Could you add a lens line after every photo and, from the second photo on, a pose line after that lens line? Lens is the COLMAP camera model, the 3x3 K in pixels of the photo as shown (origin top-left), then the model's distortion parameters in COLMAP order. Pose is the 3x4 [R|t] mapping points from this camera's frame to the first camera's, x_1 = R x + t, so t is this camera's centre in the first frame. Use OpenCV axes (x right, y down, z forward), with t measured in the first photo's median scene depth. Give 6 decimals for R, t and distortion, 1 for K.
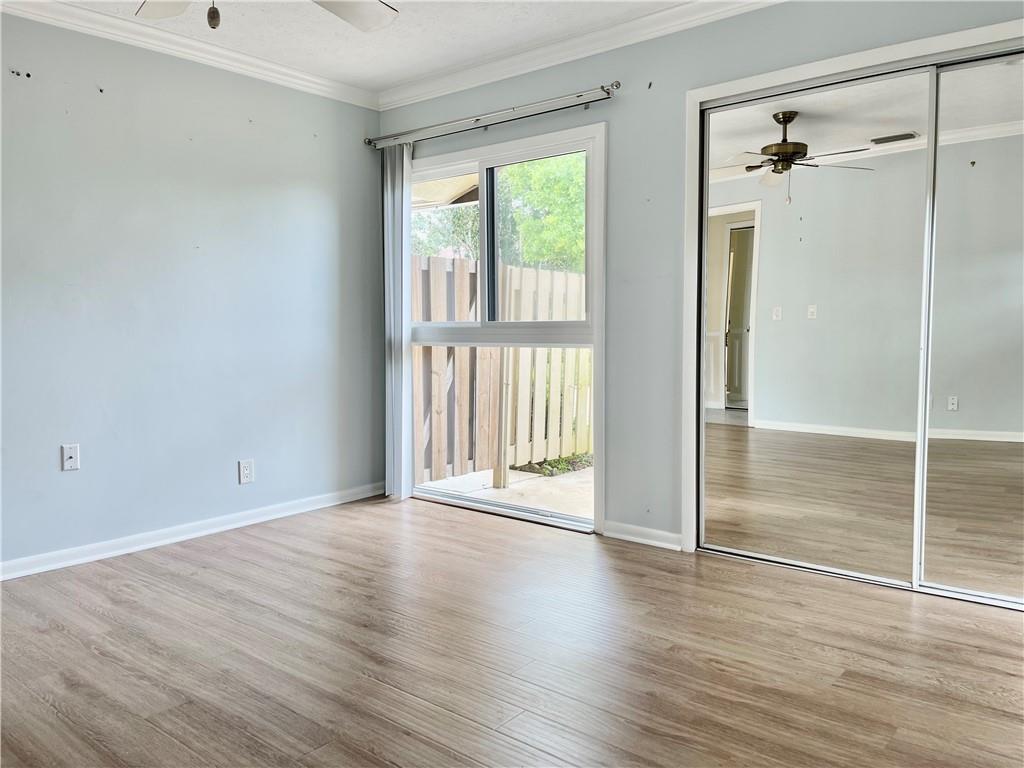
lens RADIAL K [[779.2, 0, 513.7], [0, 779.2, 383.1], [0, 0, 1]] dist [0.064231, -0.079953]
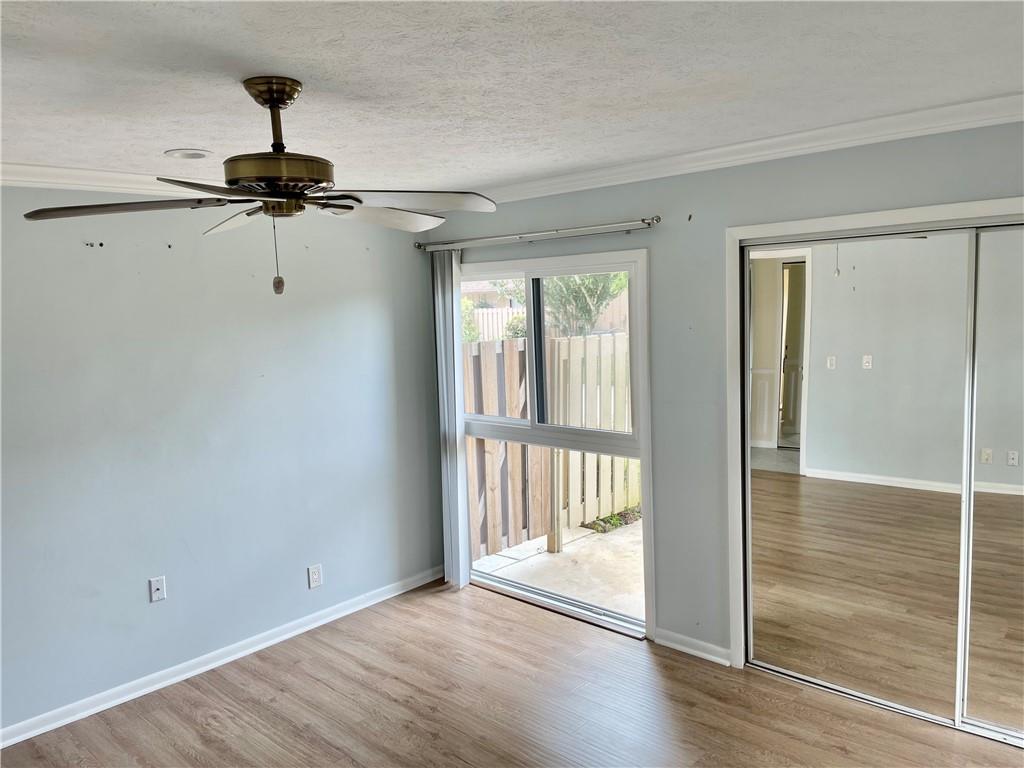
lens RADIAL K [[779.2, 0, 519.1], [0, 779.2, 382.3], [0, 0, 1]] dist [0.064231, -0.079953]
pose [[0.997812, -0.025943, -0.060808, 0.007497], [0.028324, 0.998852, 0.038623, -0.199363], [0.059736, -0.040261, 0.997402, -0.037405]]
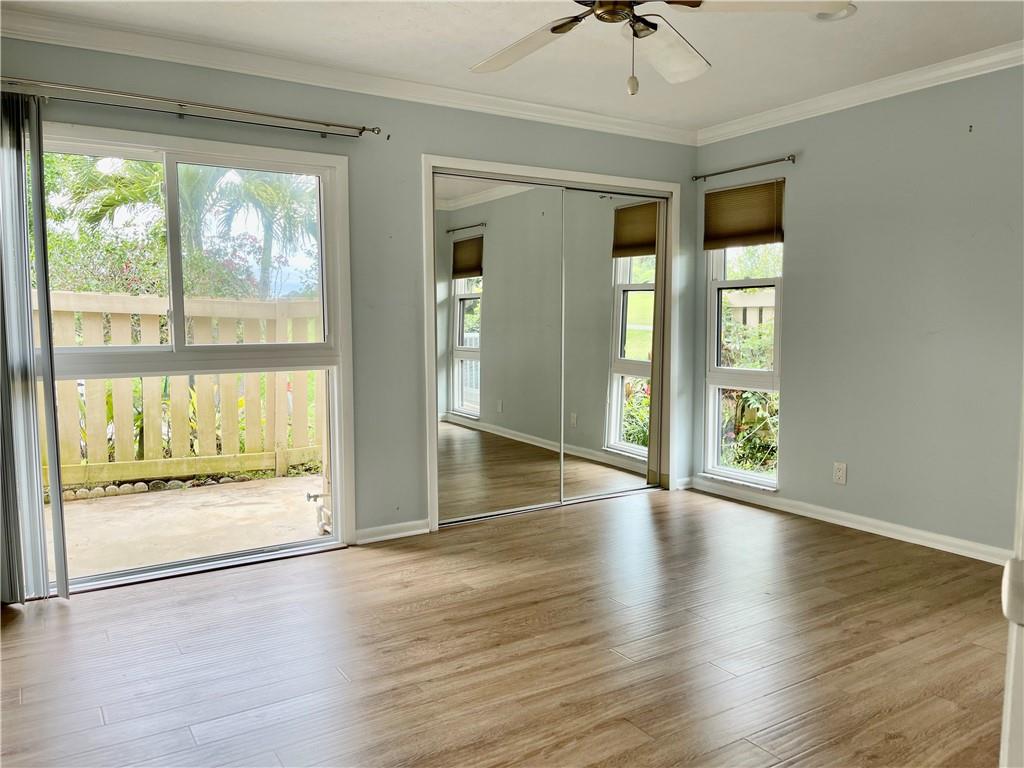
lens RADIAL K [[779.2, 0, 518.7], [0, 779.2, 383.9], [0, 0, 1]] dist [0.064231, -0.079953]
pose [[0.307909, -0.074212, 0.948517, -0.831476], [0.076689, 0.995645, 0.053004, -0.063922], [-0.948320, 0.056420, 0.312259, 0.458485]]
